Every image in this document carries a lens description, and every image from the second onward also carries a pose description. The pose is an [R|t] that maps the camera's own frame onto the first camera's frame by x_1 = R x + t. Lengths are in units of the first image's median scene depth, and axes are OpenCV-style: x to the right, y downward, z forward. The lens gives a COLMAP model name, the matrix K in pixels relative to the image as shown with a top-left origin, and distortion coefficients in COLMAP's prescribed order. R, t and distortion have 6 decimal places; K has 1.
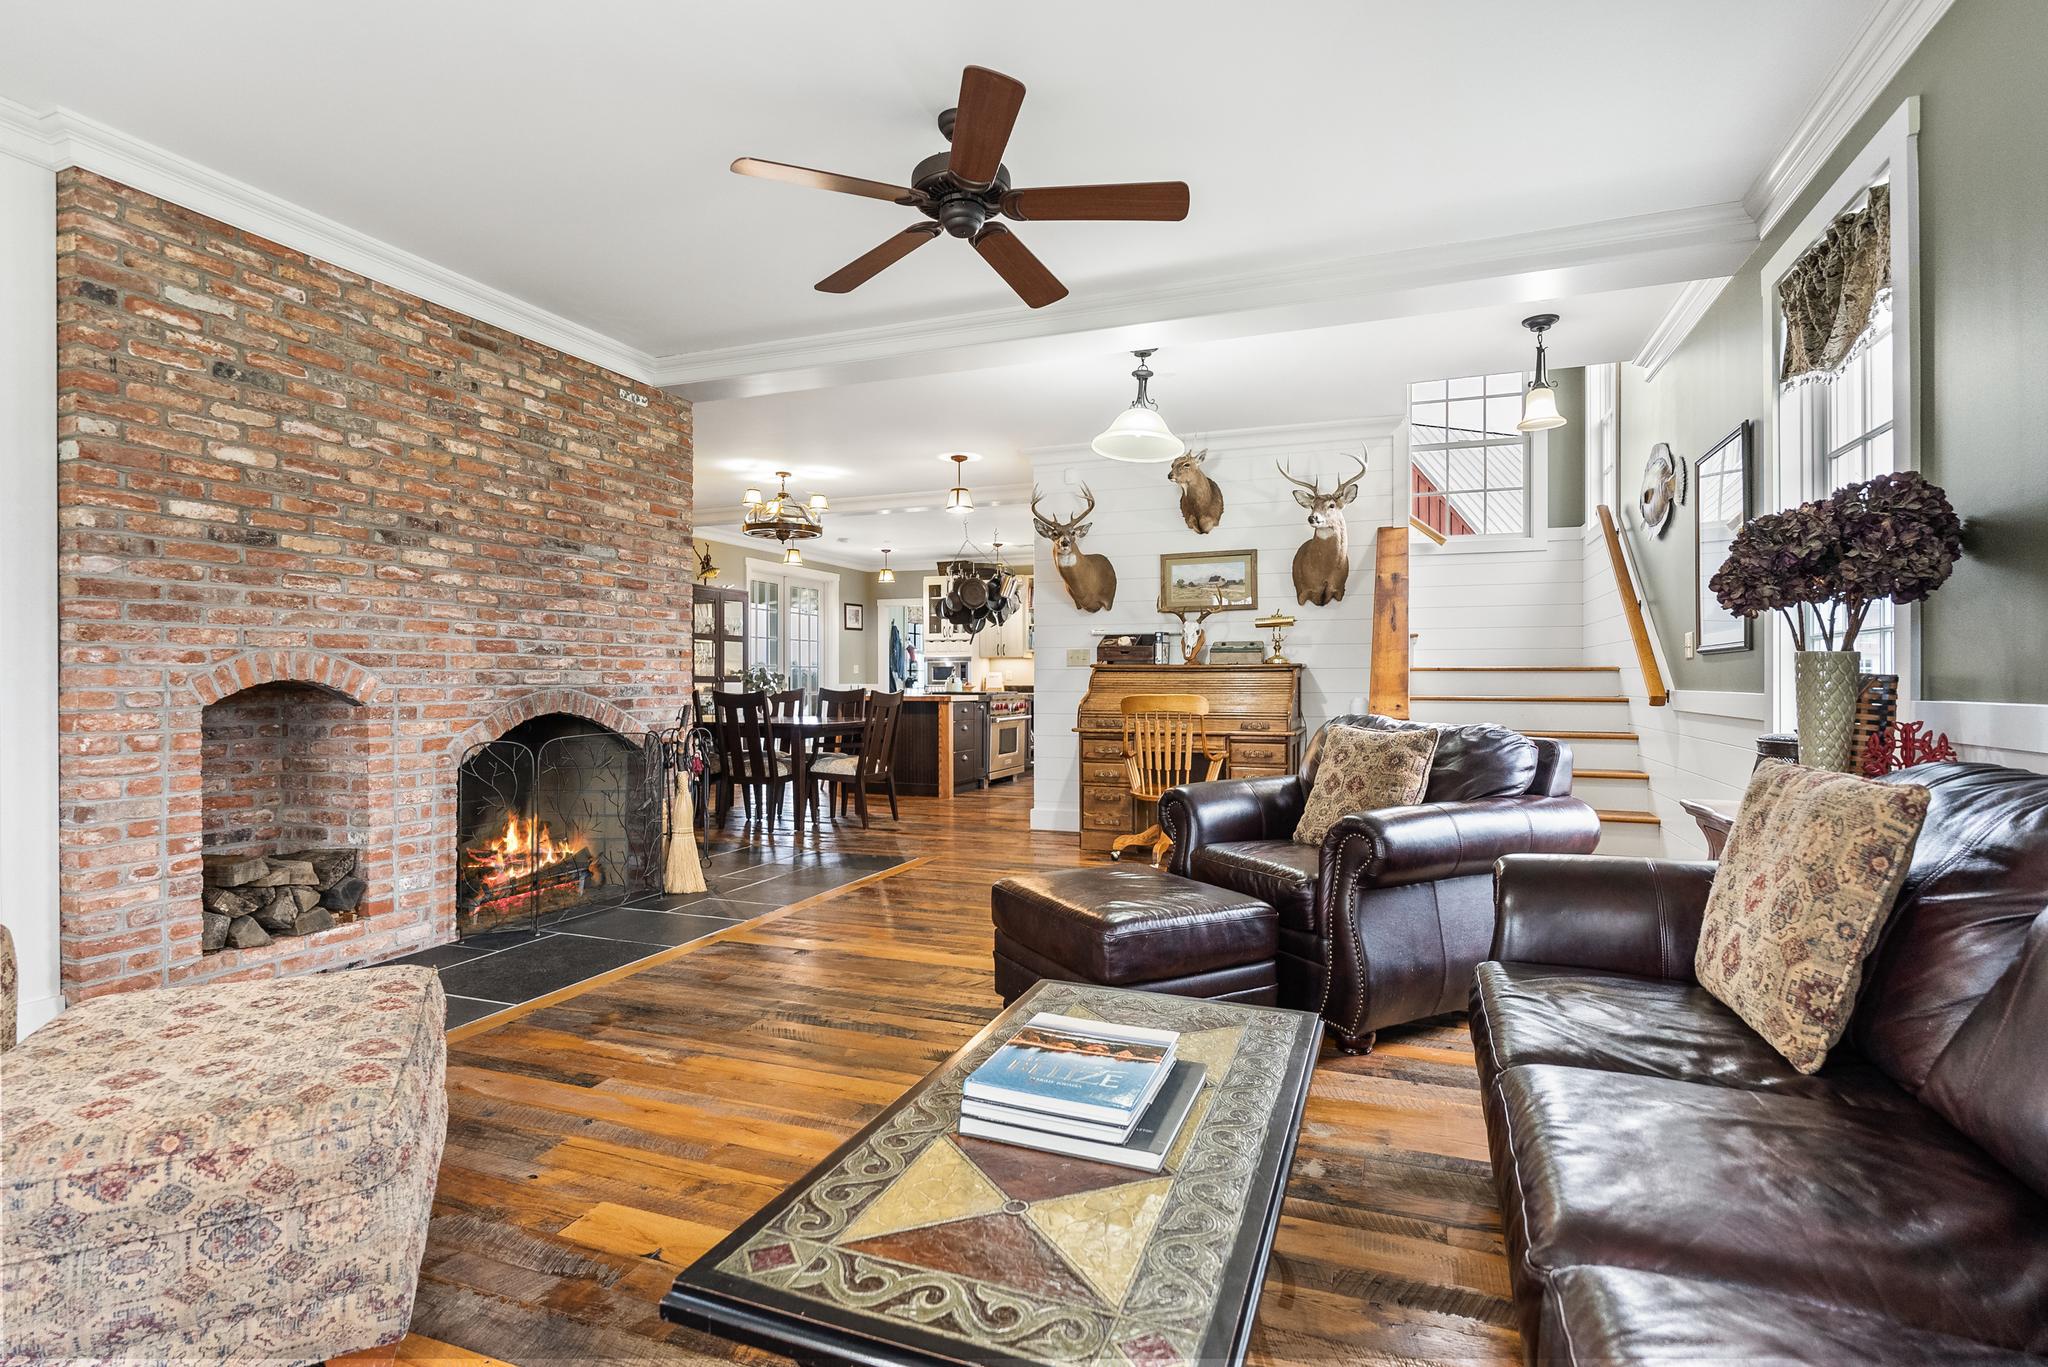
lens RADIAL K [[992.6, 0, 1024.8], [0, 992.6, 679.3], [0, 0, 1]] dist [0.000235, 0.000021]
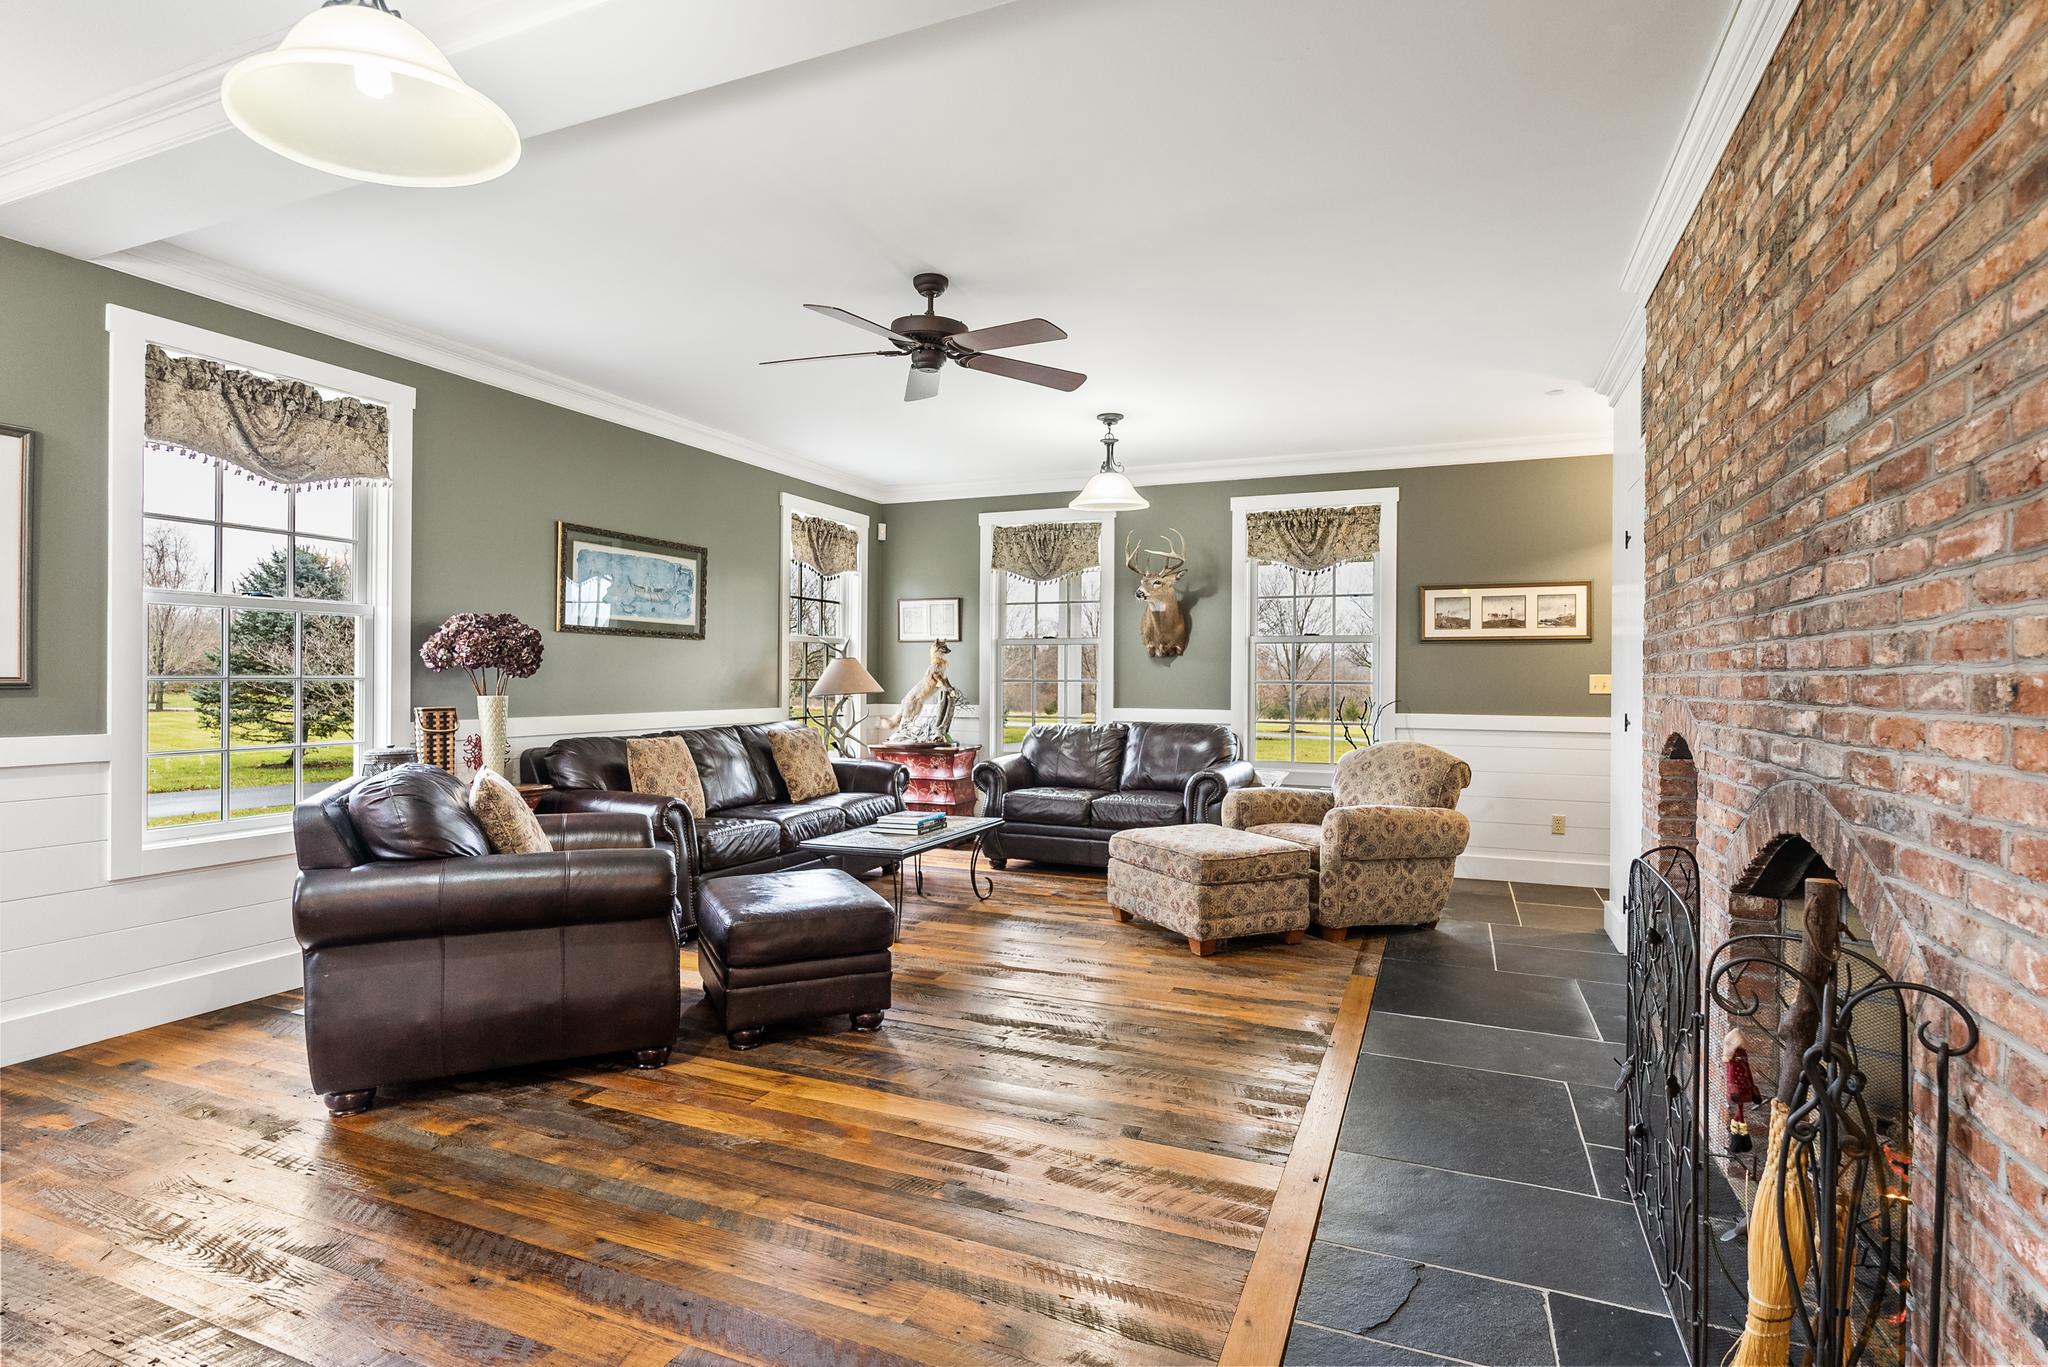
lens RADIAL K [[1026.7, 0, 1025.3], [0, 1026.7, 682.6], [0, 0, 1]] dist [-0.009453, 0.000983]
pose [[-0.999599, -0.003968, 0.028048, -0.142919], [-0.003913, 0.999990, 0.002036, -0.033288], [-0.028056, 0.001925, -0.999605, 1.463573]]
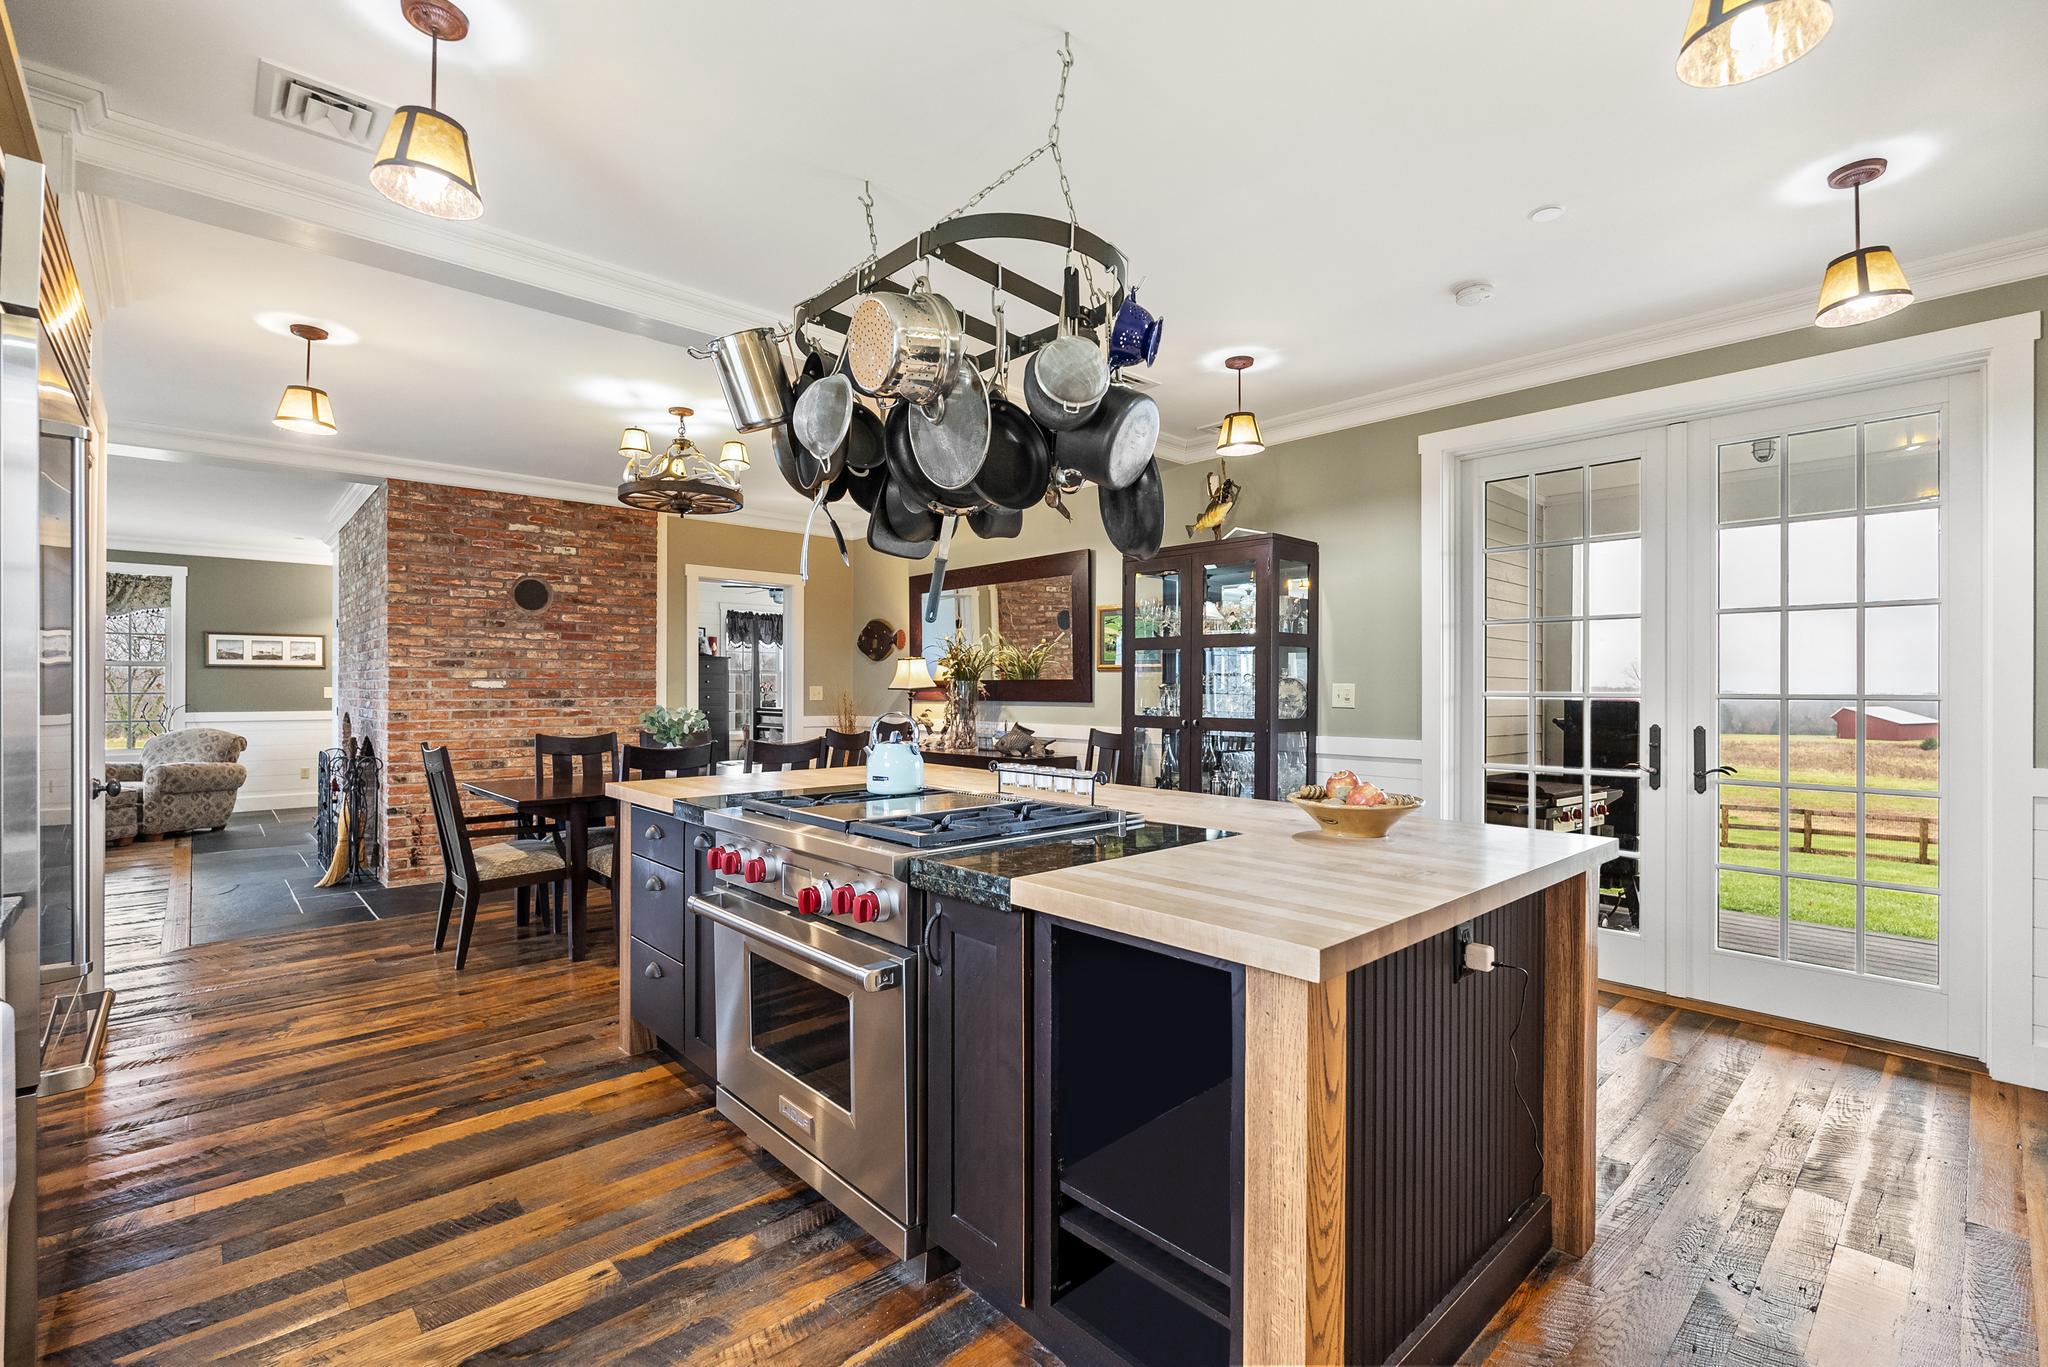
lens RADIAL K [[944.4, 0, 1038.4], [0, 944.4, 684.5], [0, 0, 1]] dist [-0.000517, 0.000461]
pose [[-0.457197, -0.002781, -0.889361, 0.266788], [0.000432, 0.999994, -0.003349, -0.041175], [0.889365, -0.001915, -0.457193, 2.395950]]
